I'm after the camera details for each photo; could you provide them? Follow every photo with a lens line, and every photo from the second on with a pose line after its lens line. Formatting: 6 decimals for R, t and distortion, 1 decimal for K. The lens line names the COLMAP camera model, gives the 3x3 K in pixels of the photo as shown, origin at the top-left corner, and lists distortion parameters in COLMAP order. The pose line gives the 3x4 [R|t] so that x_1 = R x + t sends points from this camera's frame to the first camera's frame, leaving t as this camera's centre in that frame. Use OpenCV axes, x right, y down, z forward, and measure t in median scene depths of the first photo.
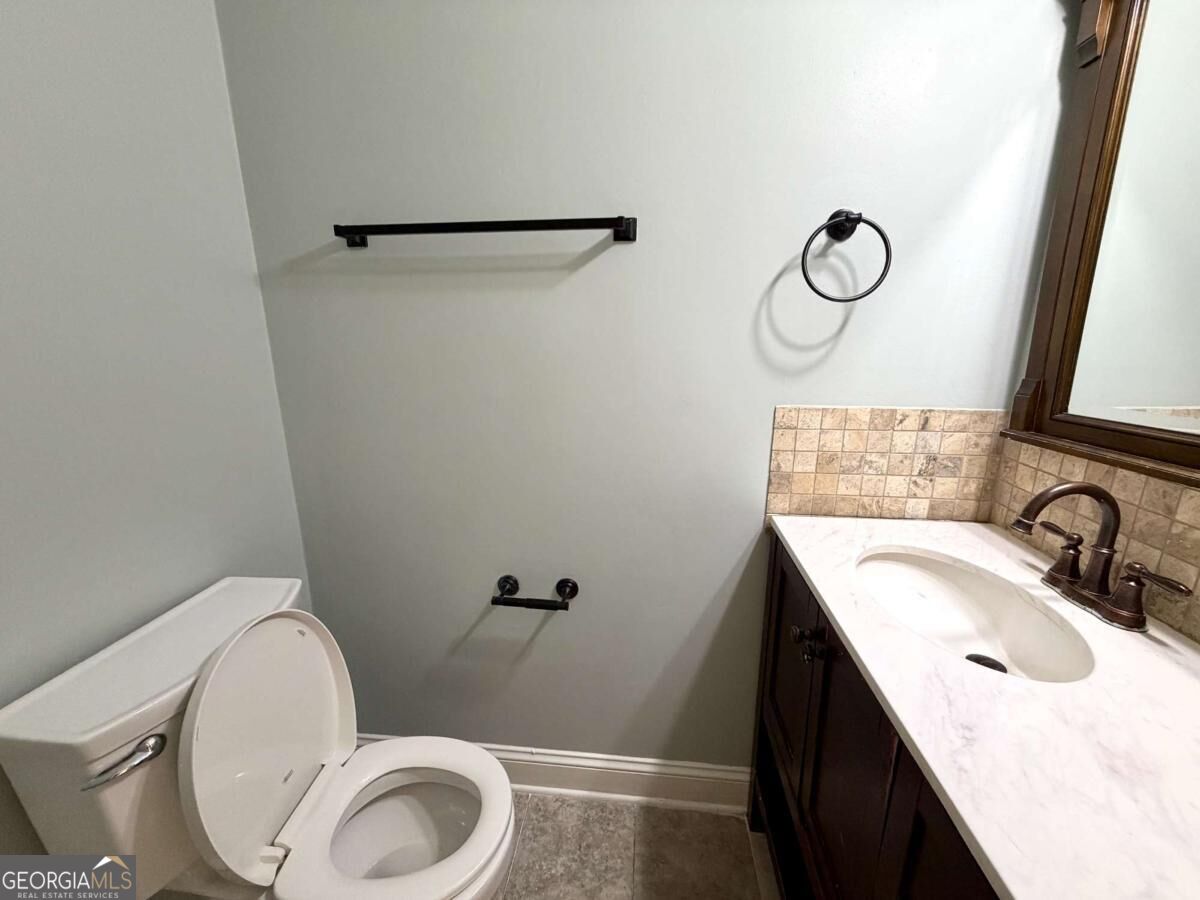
lens RADIAL K [[476.6, 0, 600.0], [0, 476.6, 450.0], [0, 0, 1]] dist [-0.001077, -0.000101]
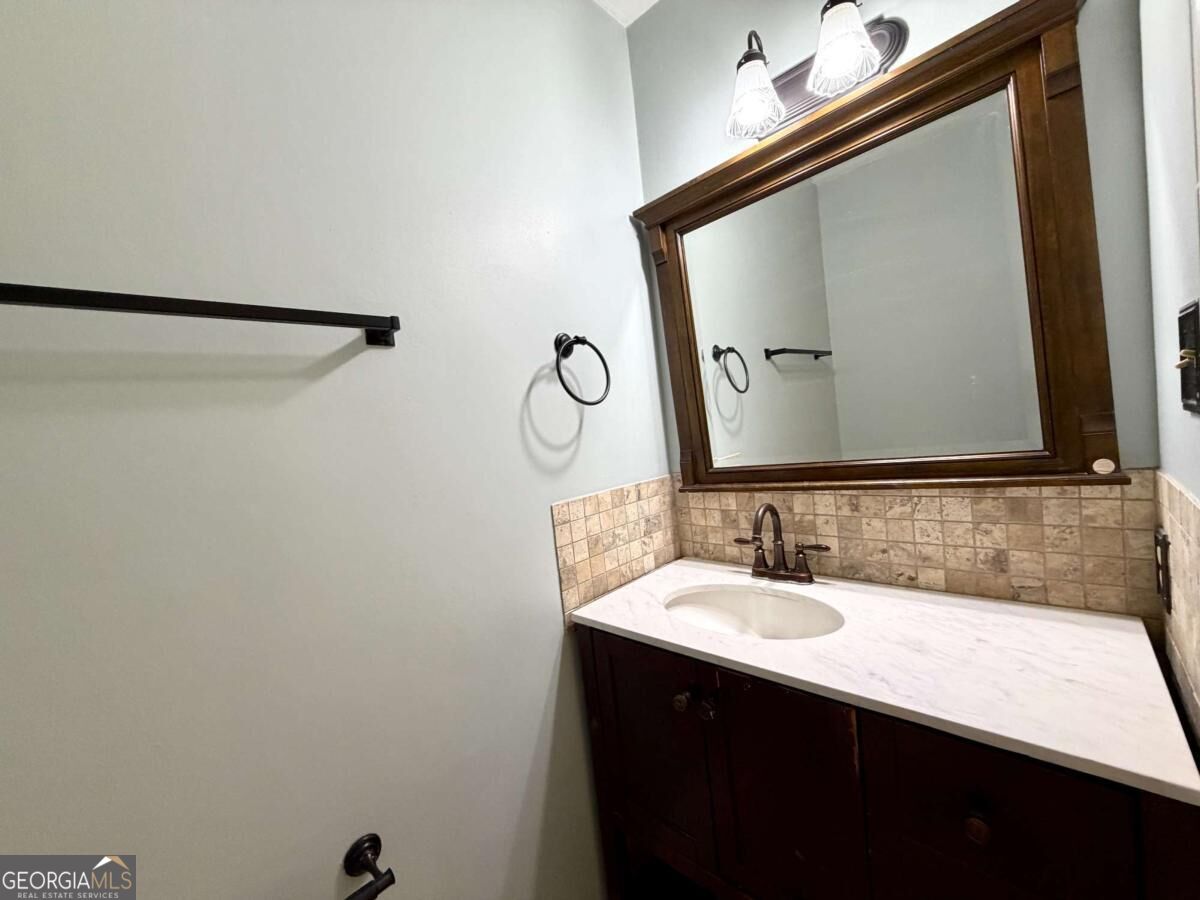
lens RADIAL K [[476.6, 0, 600.0], [0, 476.6, 450.0], [0, 0, 1]] dist [-0.001077, -0.000101]
pose [[0.604836, -0.103573, 0.789586, -0.370492], [0.297257, 0.949204, -0.103194, -0.067394], [-0.738790, 0.297126, 0.604901, 0.265757]]
